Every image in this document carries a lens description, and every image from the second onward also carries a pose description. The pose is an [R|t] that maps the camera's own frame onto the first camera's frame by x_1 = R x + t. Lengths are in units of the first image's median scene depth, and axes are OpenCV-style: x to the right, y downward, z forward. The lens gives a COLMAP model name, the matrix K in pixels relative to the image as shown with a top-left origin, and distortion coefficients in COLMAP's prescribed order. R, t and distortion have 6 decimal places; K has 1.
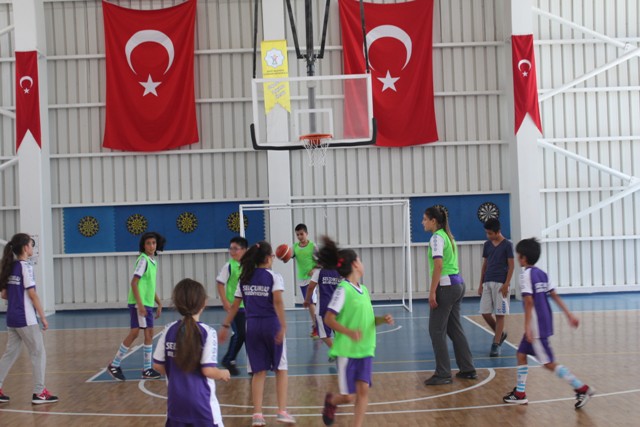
lens RADIAL K [[955.7, 0, 320.0], [0, 955.7, 213.5], [0, 0, 1]] dist [-0.031700, -0.022344]
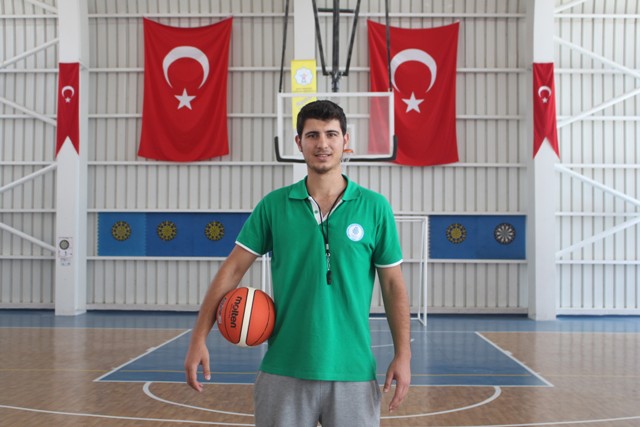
lens RADIAL K [[882.9, 0, 320.0], [0, 882.9, 213.5], [0, 0, 1]] dist [-0.061223, 0.030087]
pose [[0.998523, 0.039071, -0.037754, 0.011760], [-0.039803, 0.999030, -0.018821, 0.003914], [0.036982, 0.020296, 0.999110, 0.039769]]
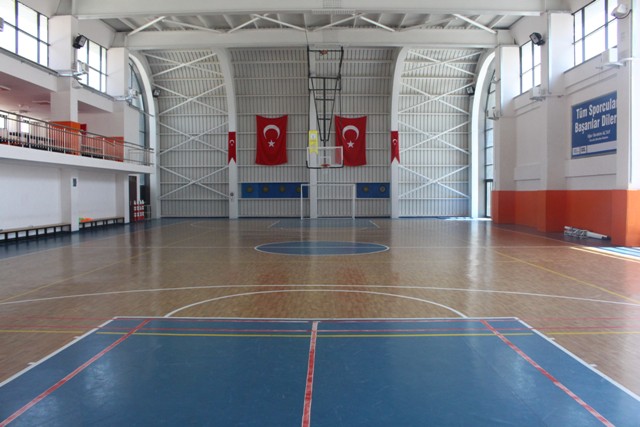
lens RADIAL K [[523.3, 0, 320.0], [0, 523.3, 213.5], [0, 0, 1]] dist [-0.162064, 0.135911]
pose [[0.999432, 0.030948, -0.013343, 0.004127], [-0.030215, 0.998191, 0.051980, -0.003354], [0.014927, -0.051547, 0.998559, -0.650779]]
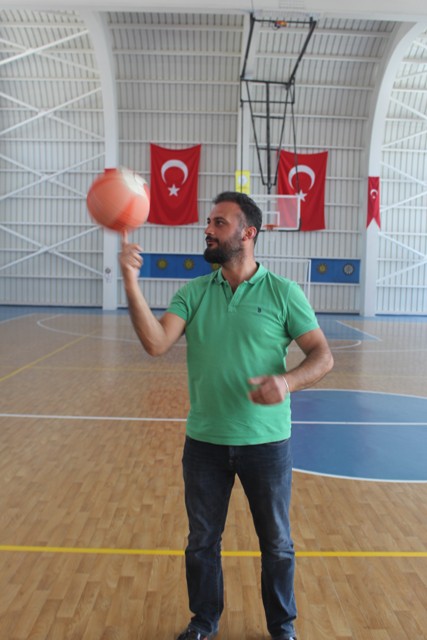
lens RADIAL K [[631.5, 0, 213.5], [0, 631.5, 320.0], [0, 0, 1]] dist [-0.149427, 0.199692]
pose [[0.998268, 0.058652, 0.004623, -0.090789], [-0.058828, 0.993991, 0.092310, 0.000389], [0.000819, -0.092422, 0.995720, -0.244876]]
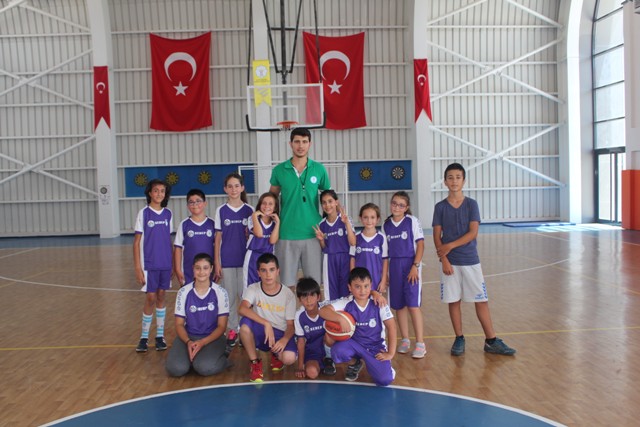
lens RADIAL K [[647.5, 0, 320.0], [0, 647.5, 213.5], [0, 0, 1]] dist [-0.129870, 0.119749]
pose [[0.999057, 0.004225, 0.043203, 0.003140], [-0.006919, 0.998027, 0.062396, 0.001142], [-0.042855, -0.062636, 0.997116, -0.055092]]
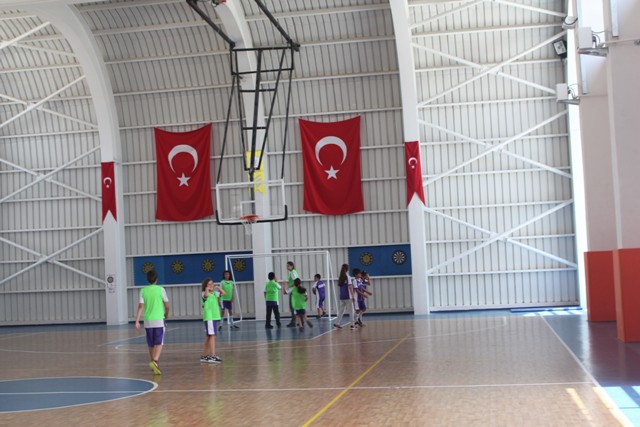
lens RADIAL K [[970.7, 0, 320.0], [0, 970.7, 213.5], [0, 0, 1]] dist [-0.030406, -0.098829]
pose [[0.983343, -0.020518, -0.180597, 0.335679], [0.014152, 0.999235, -0.036467, -0.015549], [0.181207, 0.033304, 0.982881, -0.545903]]
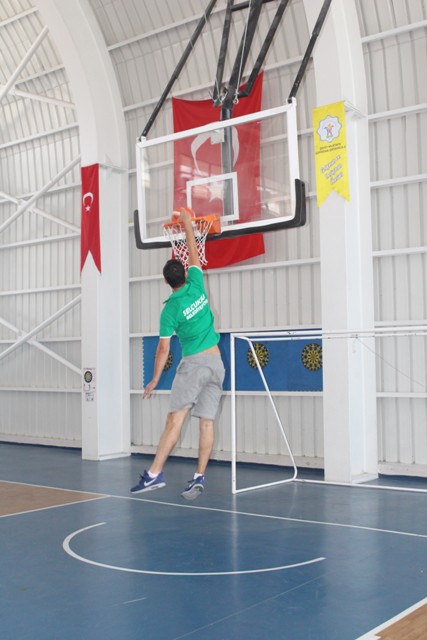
lens RADIAL K [[784.5, 0, 212.9], [0, 784.5, 320.0], [0, 0, 1]] dist [-0.110847, -0.002135]
pose [[0.783583, -0.012591, -0.621160, 0.235158], [-0.004317, 0.999660, -0.025708, -0.003614], [0.621273, 0.022826, 0.783262, 0.472926]]
